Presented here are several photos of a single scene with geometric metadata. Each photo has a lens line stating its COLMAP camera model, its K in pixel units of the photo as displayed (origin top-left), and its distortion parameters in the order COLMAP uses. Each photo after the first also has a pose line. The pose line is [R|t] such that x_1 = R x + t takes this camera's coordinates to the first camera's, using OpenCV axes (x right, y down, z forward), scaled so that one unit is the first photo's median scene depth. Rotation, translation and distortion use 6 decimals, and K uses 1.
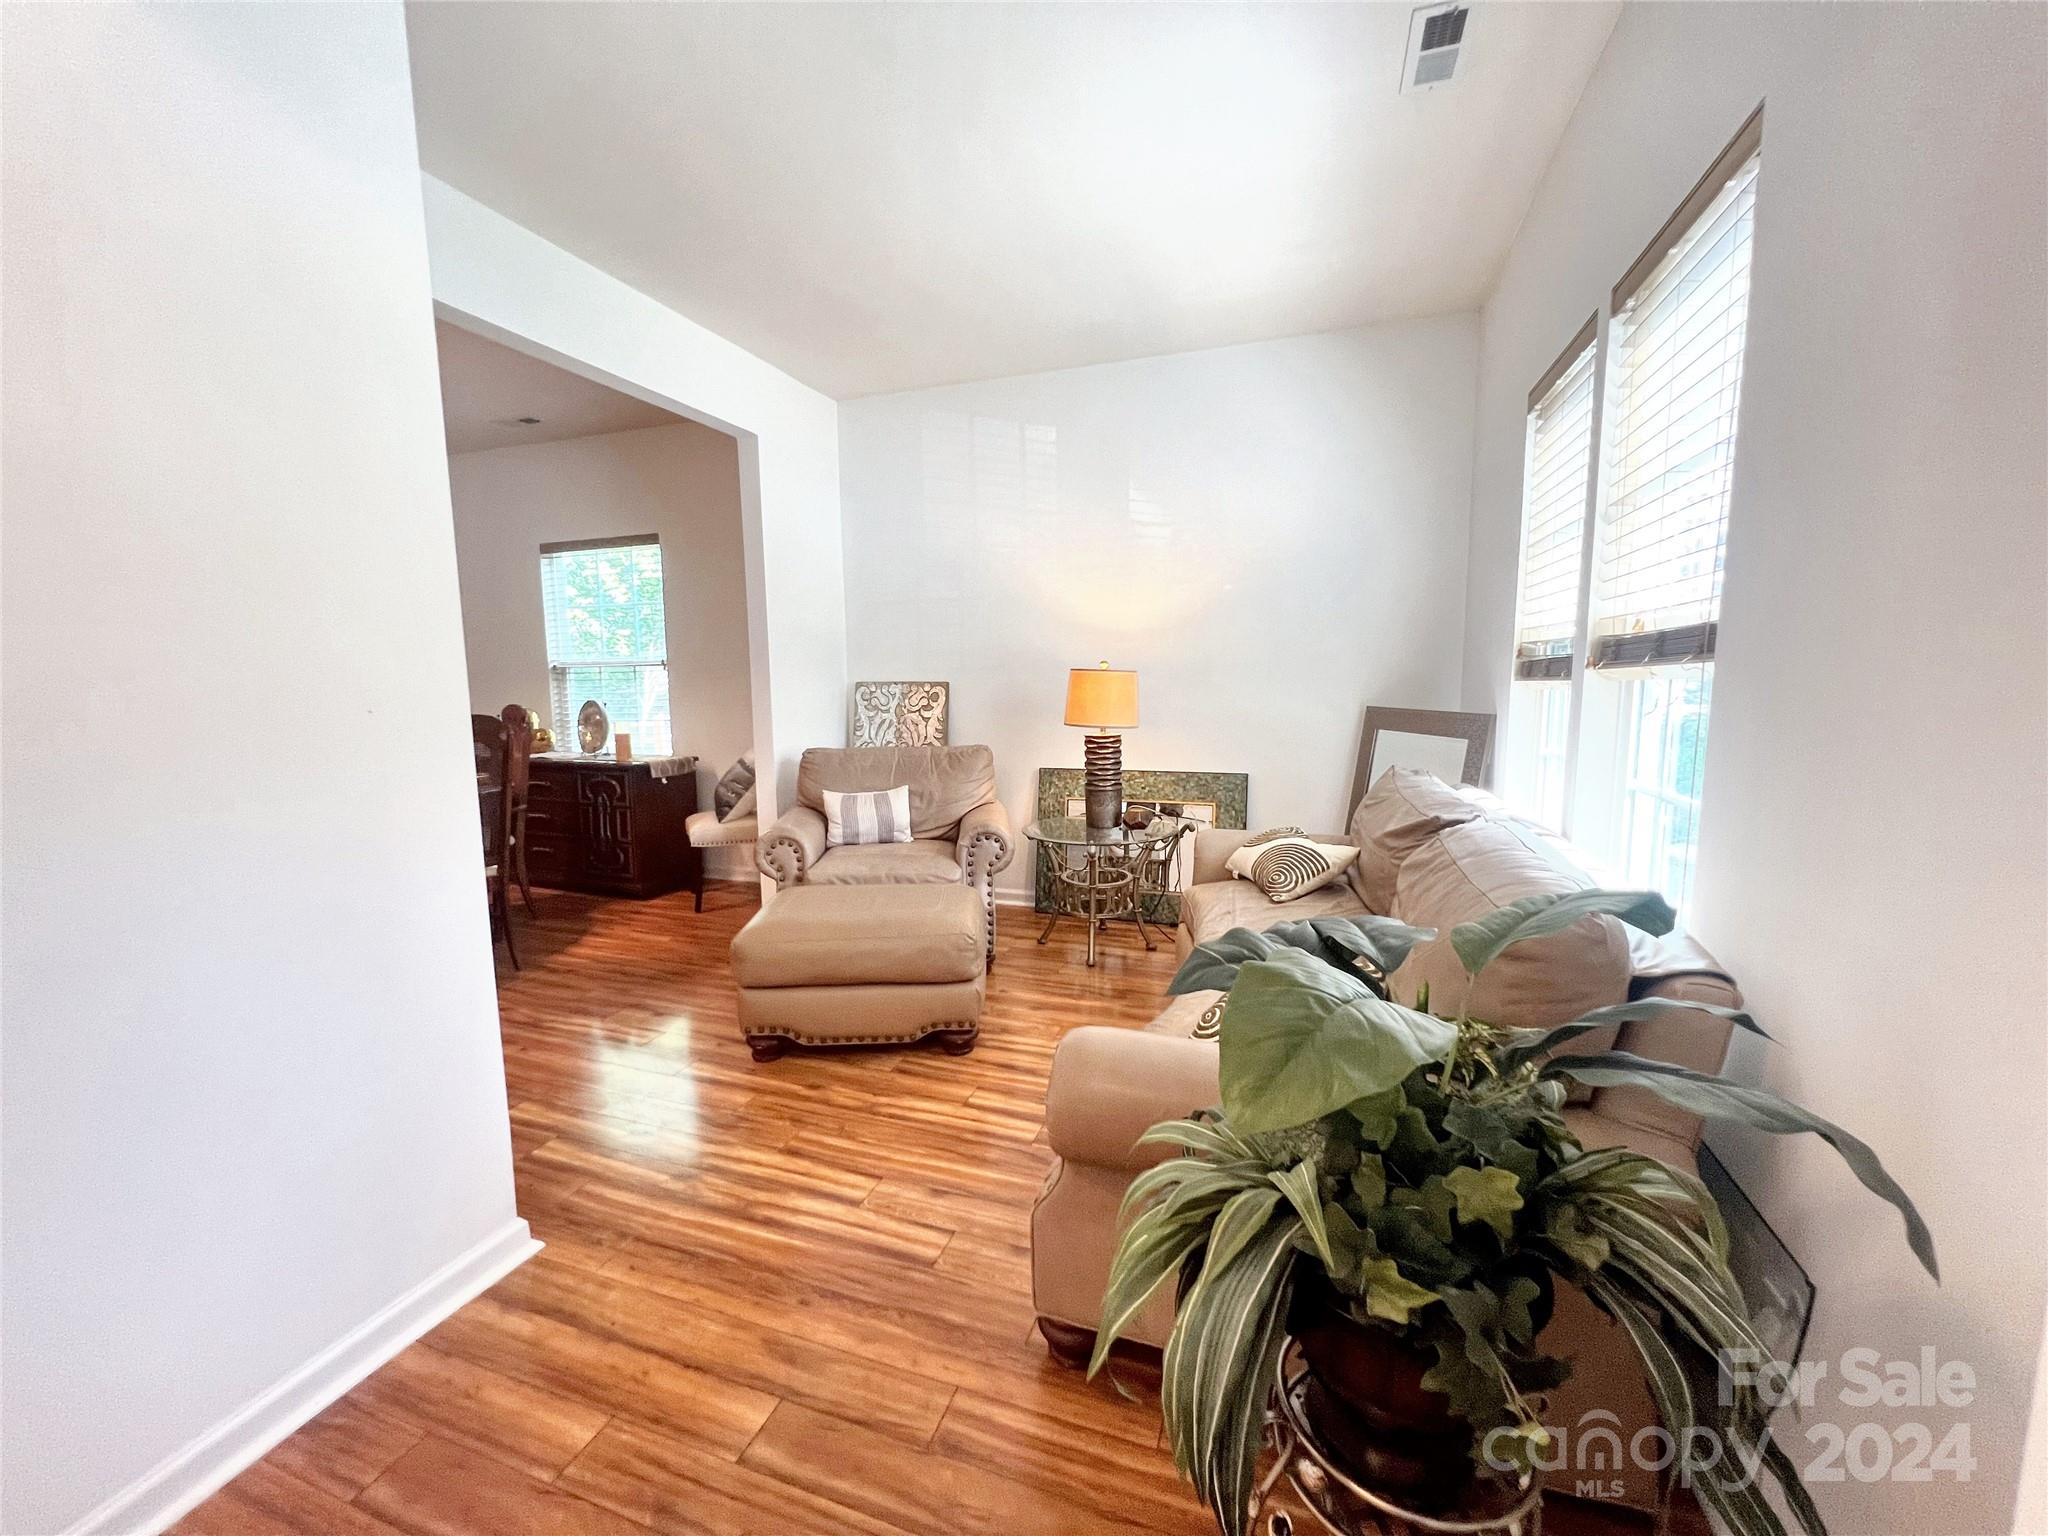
lens RADIAL K [[819.6, 0, 1025.5], [0, 819.6, 774.0], [0, 0, 1]] dist [-0.003078, 0.000590]
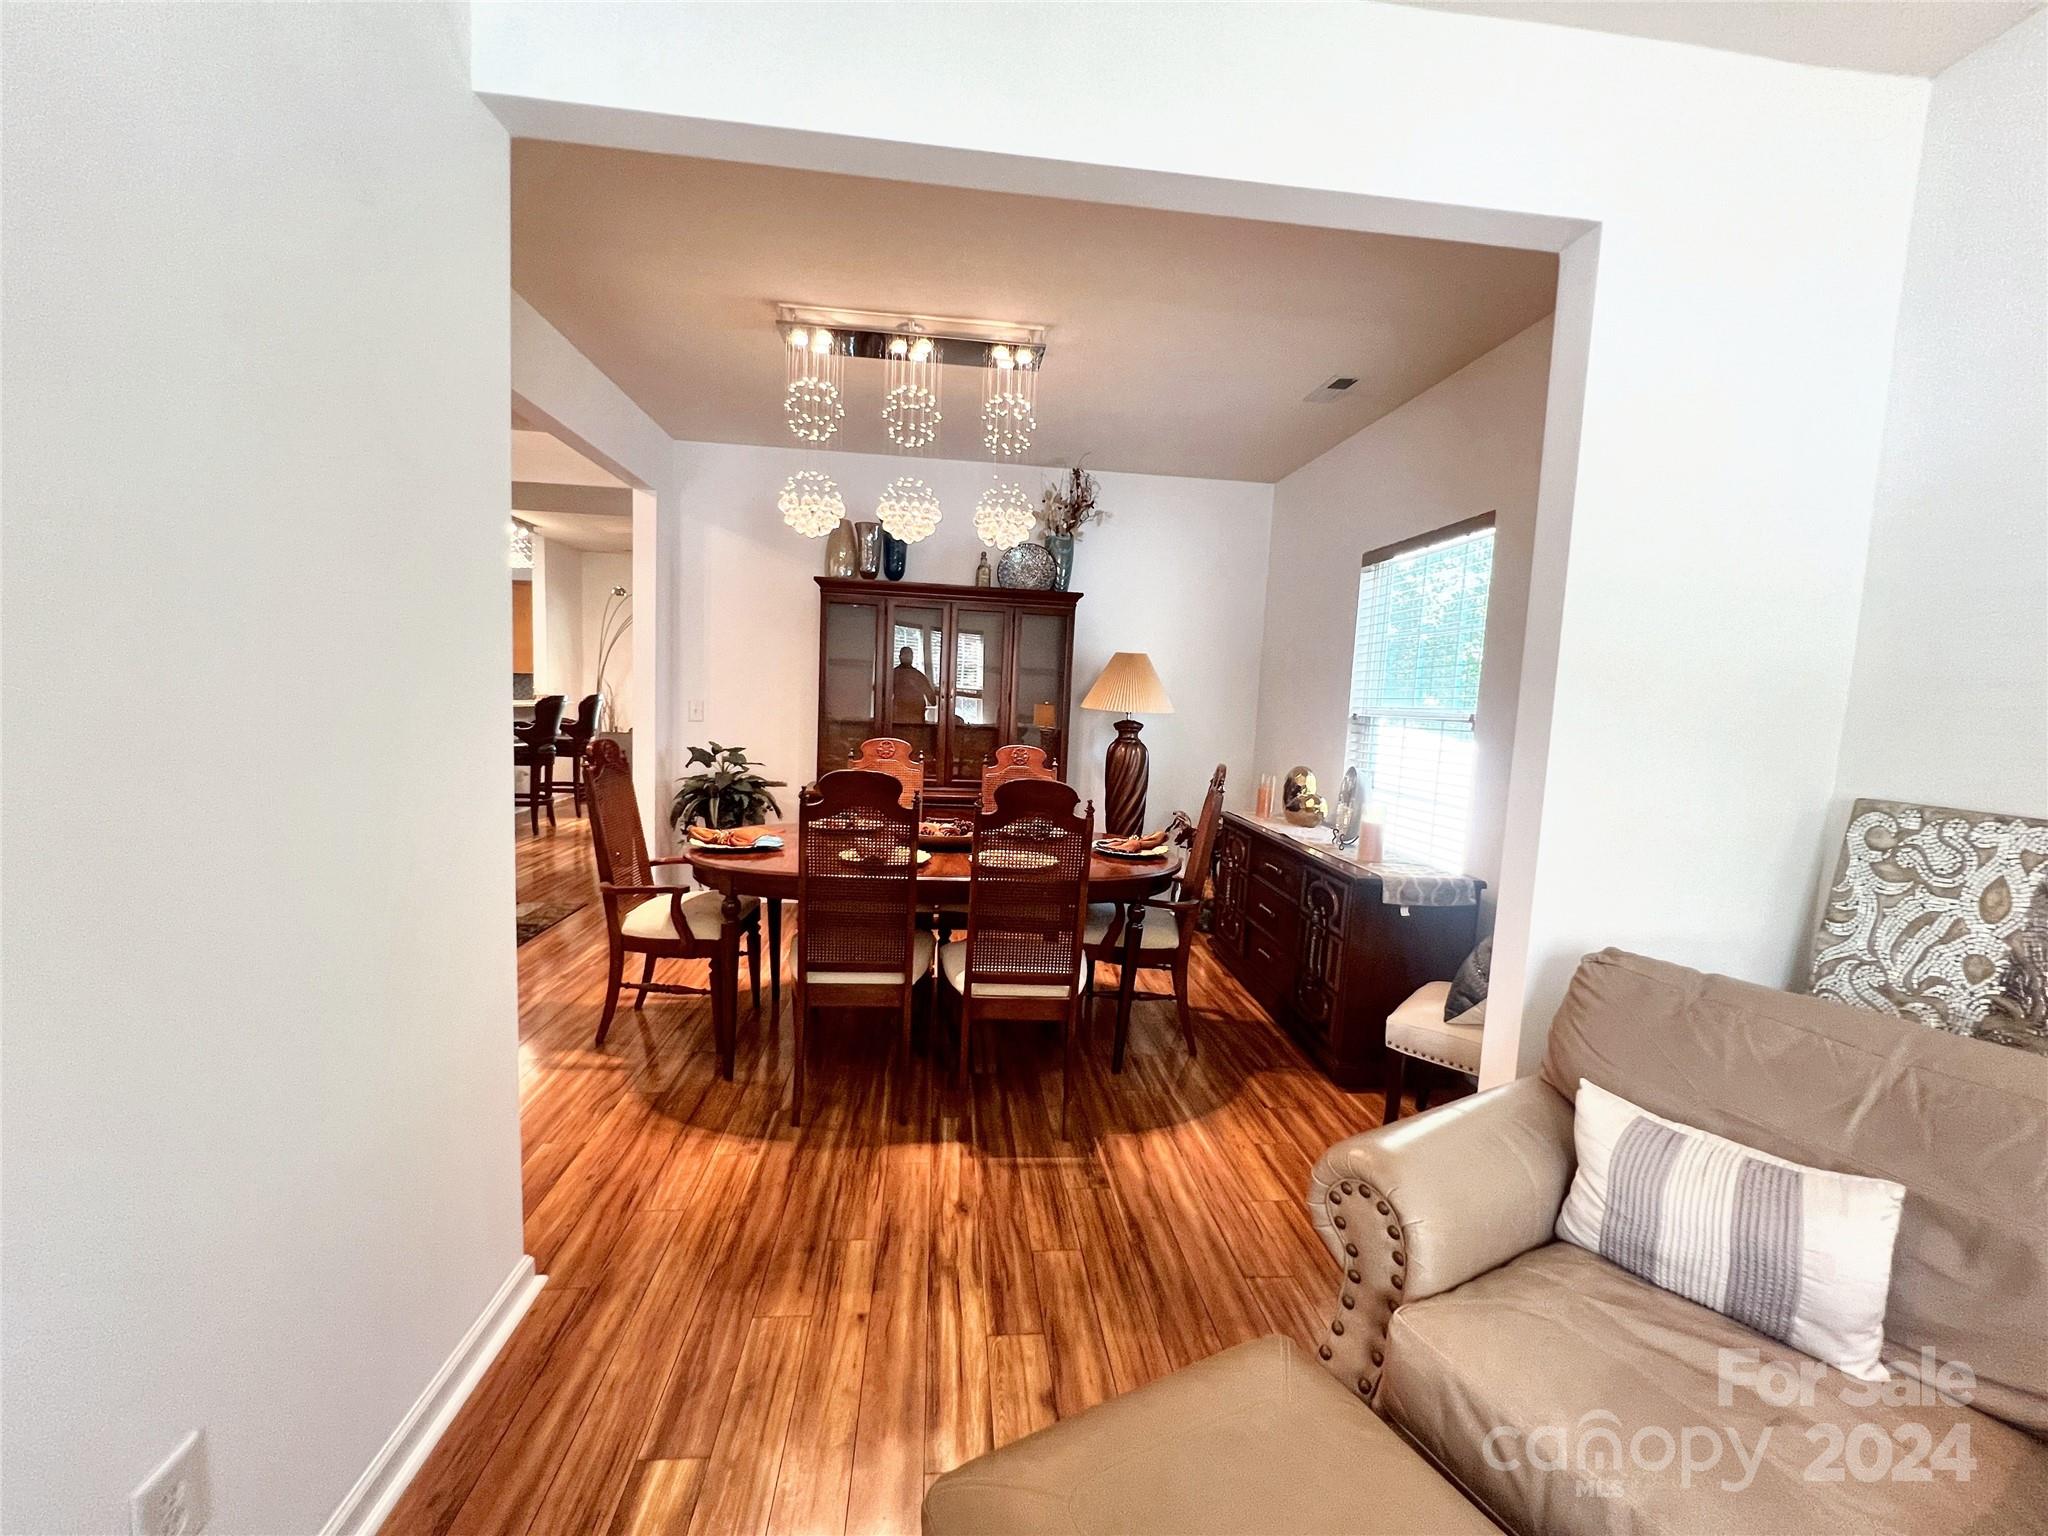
lens RADIAL K [[819.6, 0, 1021.2], [0, 819.6, 770.1], [0, 0, 1]] dist [-0.003078, 0.000590]
pose [[0.414558, 0.113433, -0.902925, -0.028444], [-0.160528, 0.985757, 0.050136, -0.100456], [0.895752, 0.124160, 0.426863, 0.593562]]
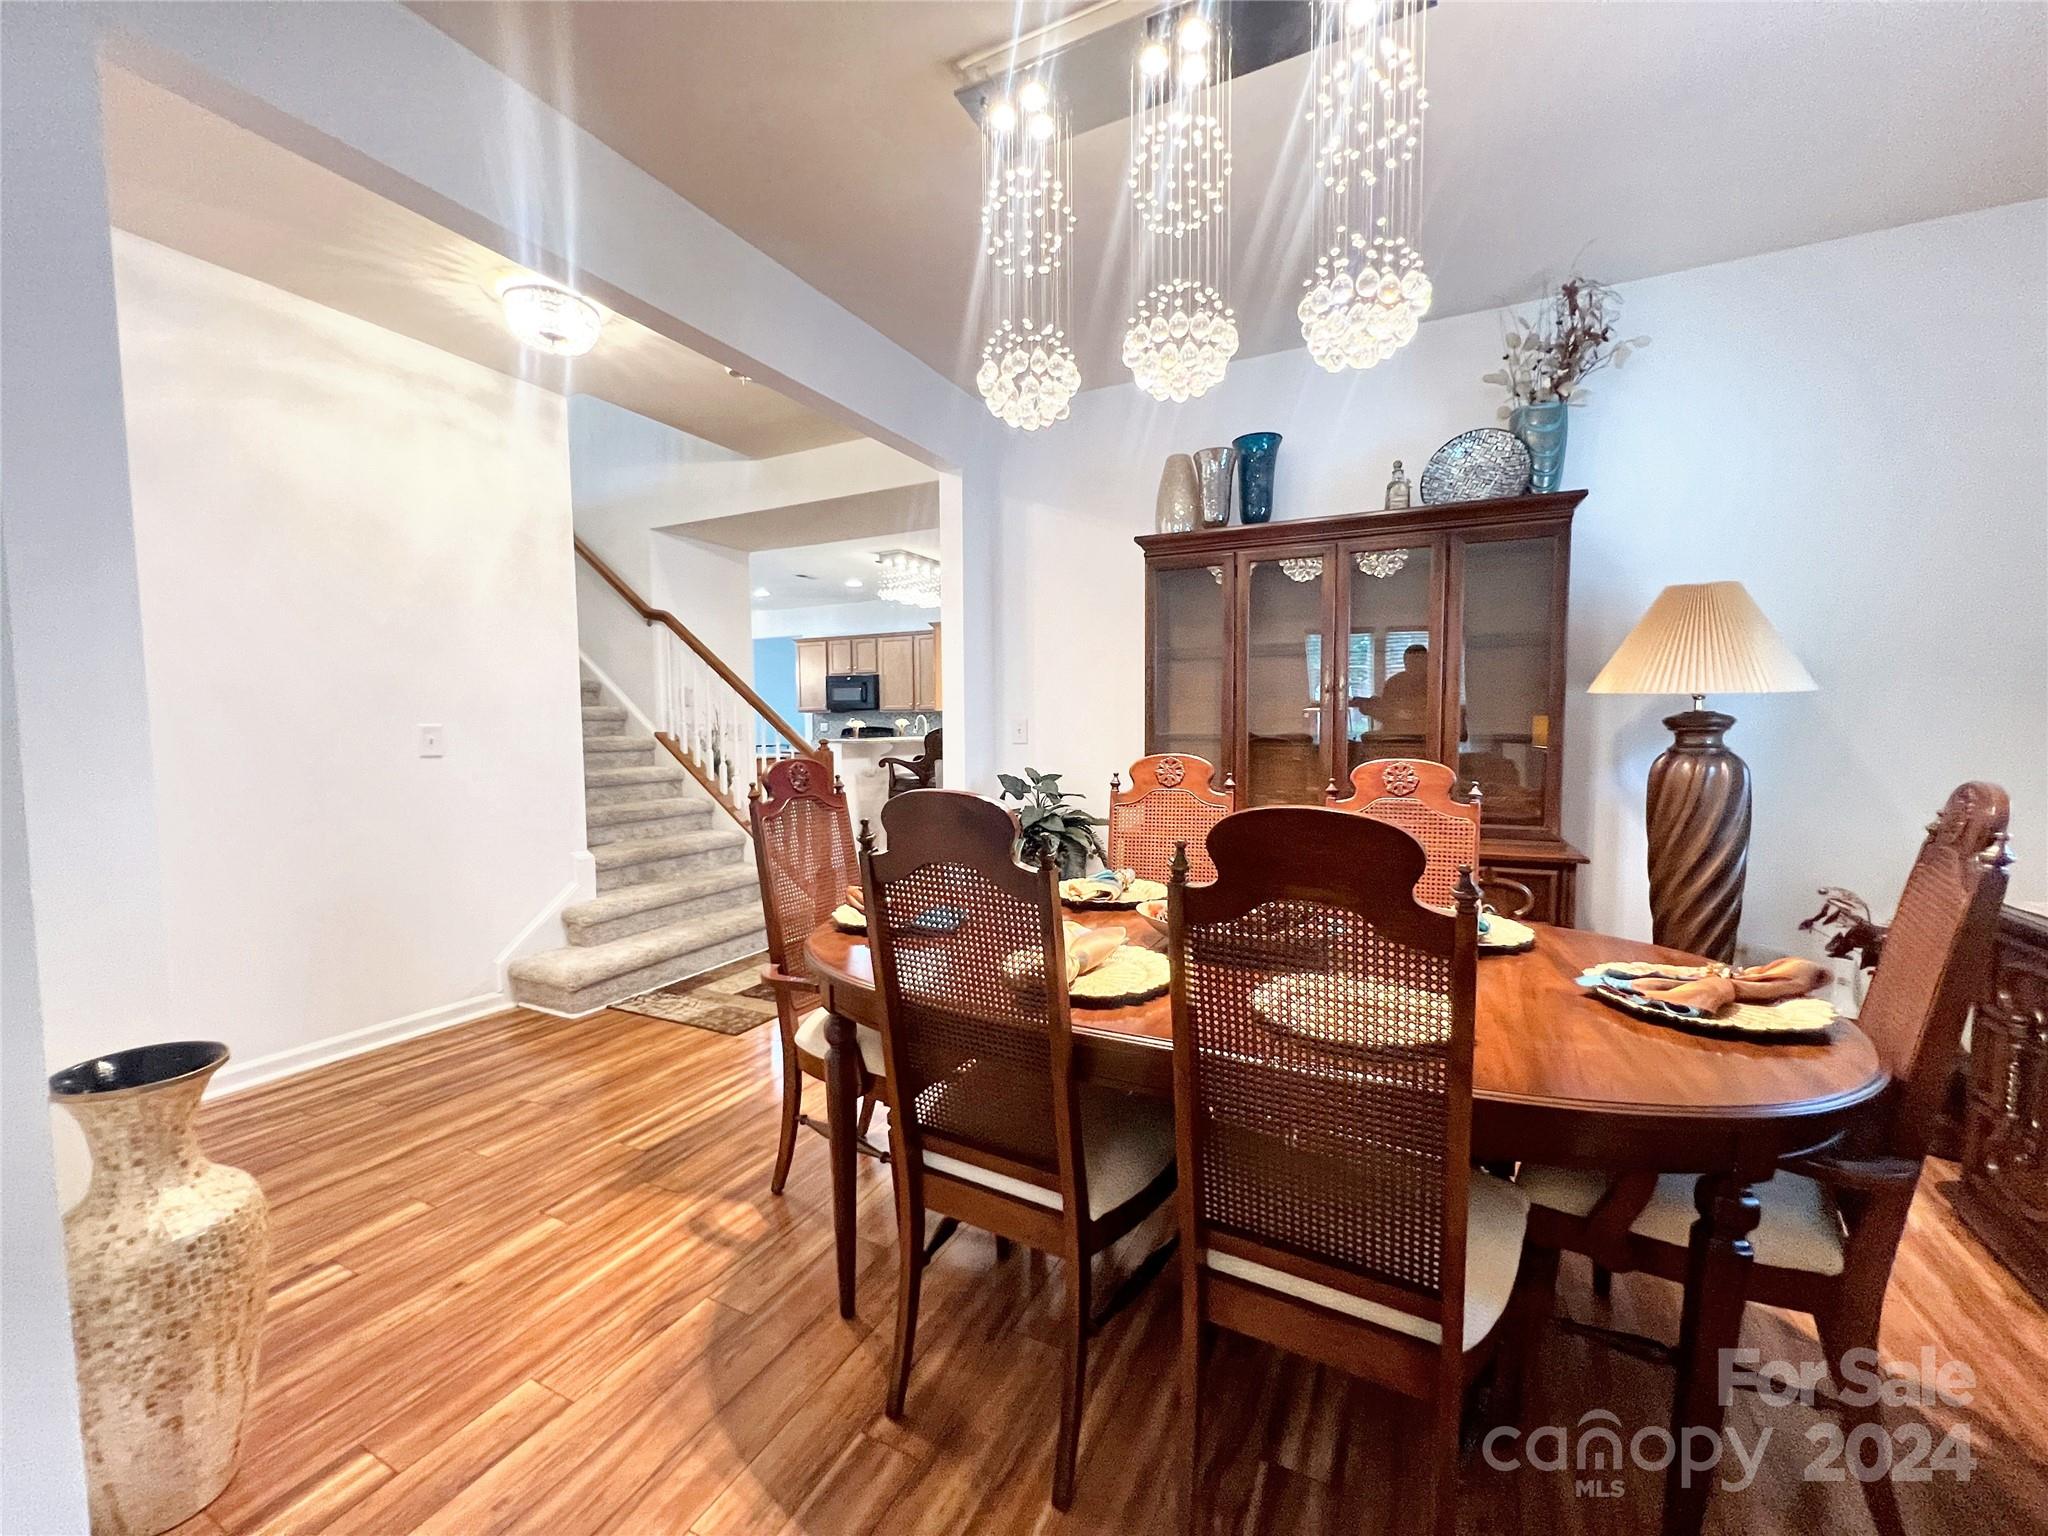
lens RADIAL K [[819.6, 0, 1022.9], [0, 819.6, 773.5], [0, 0, 1]] dist [-0.003078, 0.000590]
pose [[-0.137661, 0.073557, -0.987744, -0.387395], [-0.111360, 0.989766, 0.089227, -0.085585], [0.984199, 0.122278, -0.128061, 0.832330]]
